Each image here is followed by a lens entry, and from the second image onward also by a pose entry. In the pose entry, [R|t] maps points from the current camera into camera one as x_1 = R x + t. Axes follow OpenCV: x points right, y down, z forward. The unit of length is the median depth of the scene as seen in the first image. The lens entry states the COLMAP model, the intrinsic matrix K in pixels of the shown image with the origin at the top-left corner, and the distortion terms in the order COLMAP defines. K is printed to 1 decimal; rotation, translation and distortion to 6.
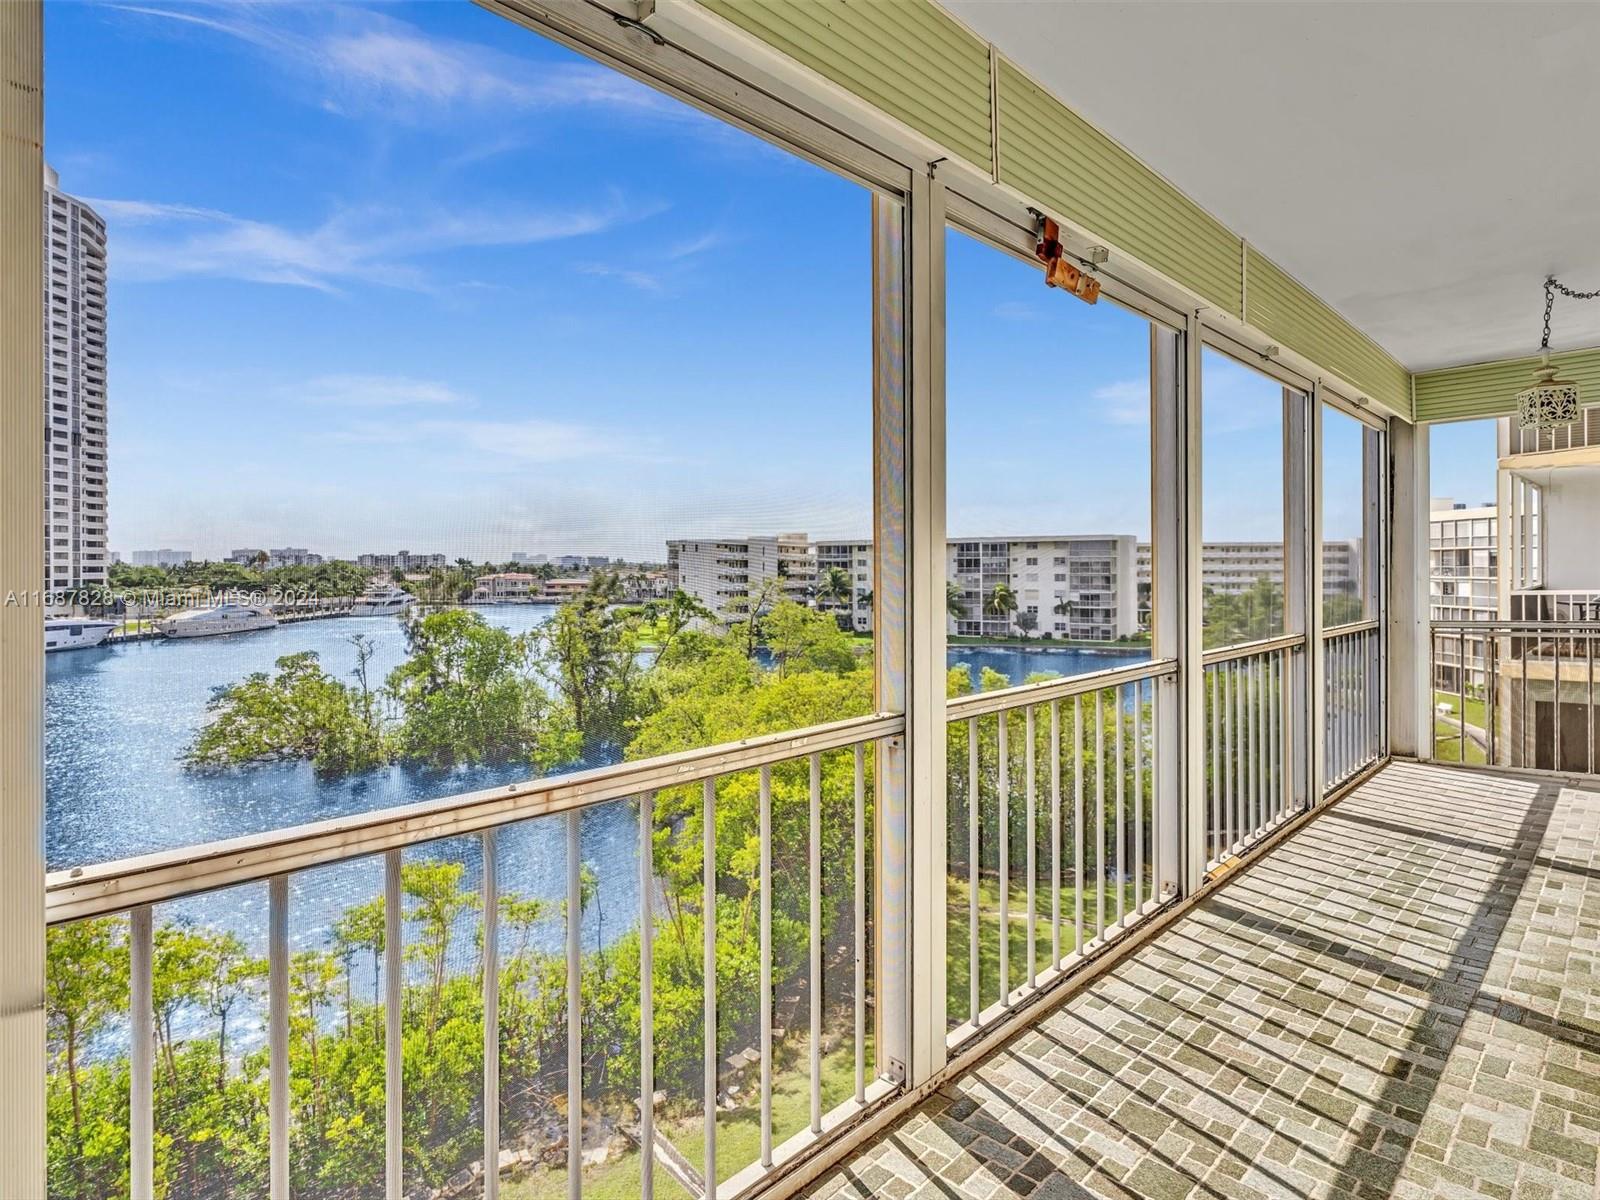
lens RADIAL K [[910.3, 0, 799.3], [0, 910.3, 612.6], [0, 0, 1]] dist [-0.002274, -0.000211]
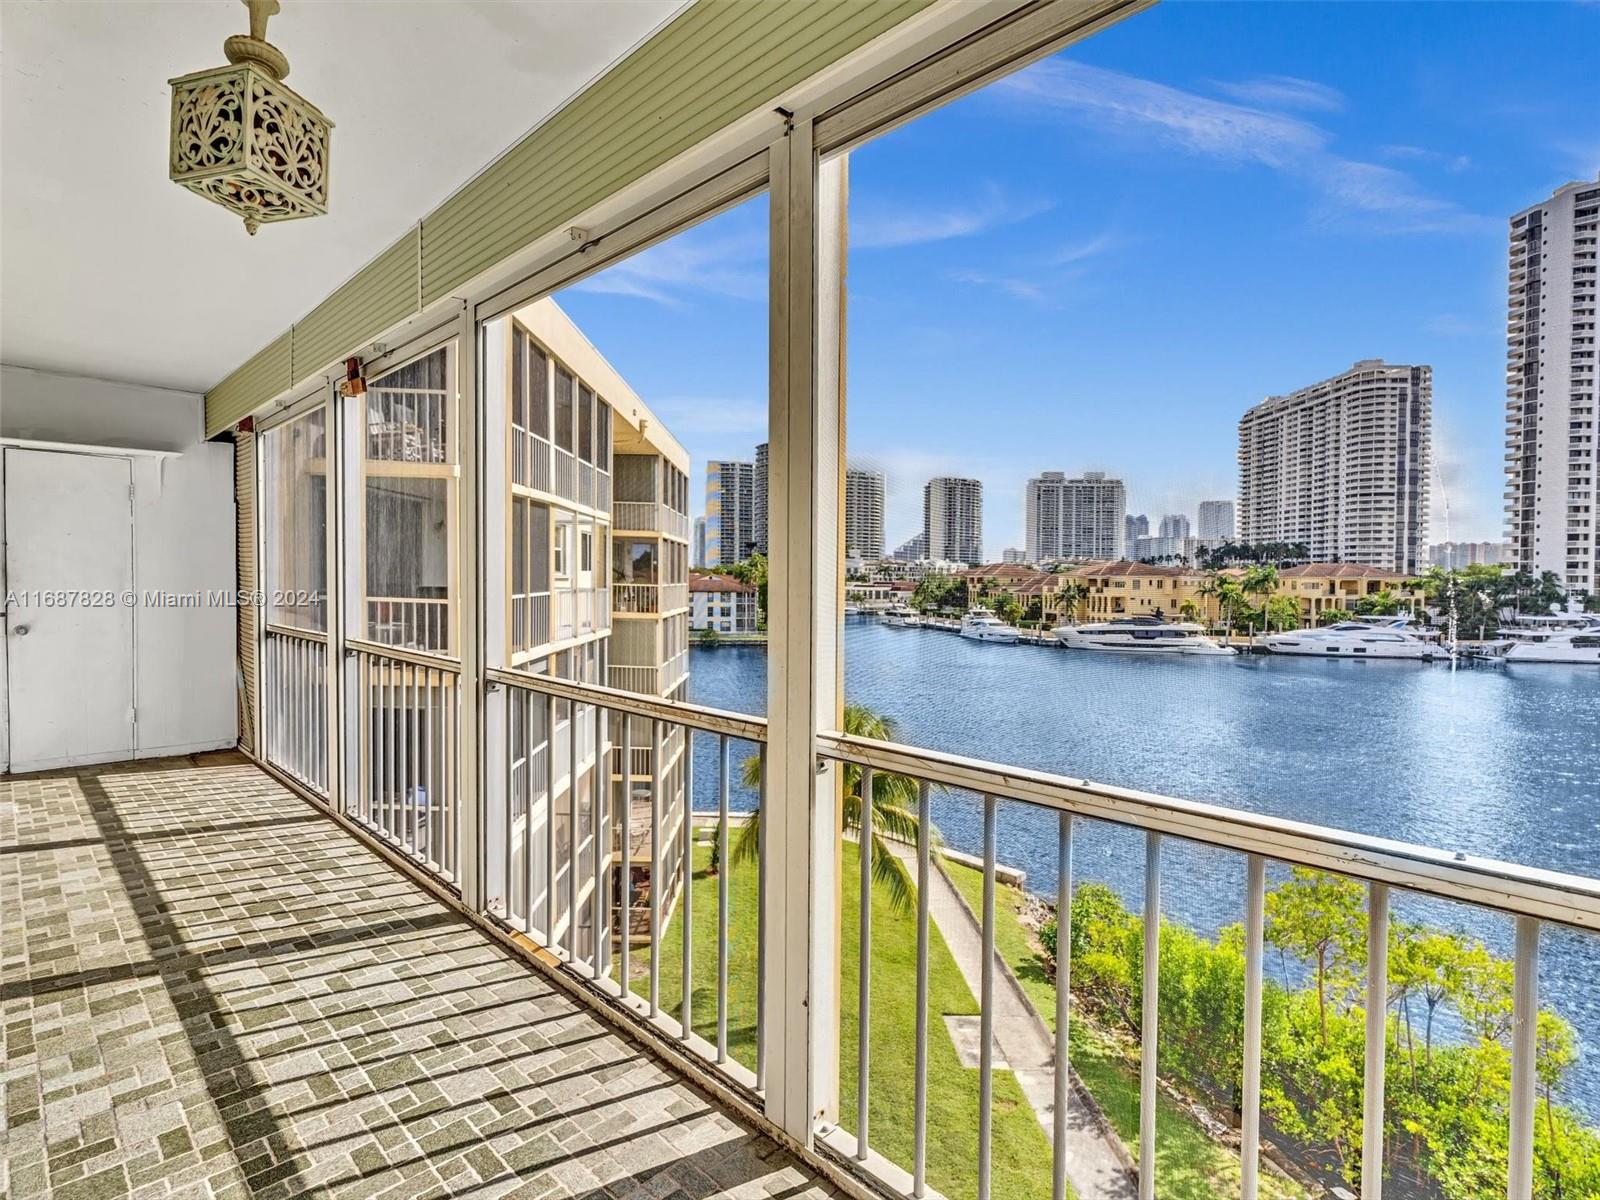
lens RADIAL K [[813.6, 0, 795.5], [0, 813.6, 594.7], [0, 0, 1]] dist [-0.004062, -0.000084]
pose [[-0.032834, 0.029826, -0.999016, 1.454193], [-0.057314, 0.997854, 0.031675, -0.088513], [0.997816, 0.058298, -0.031054, 1.529982]]
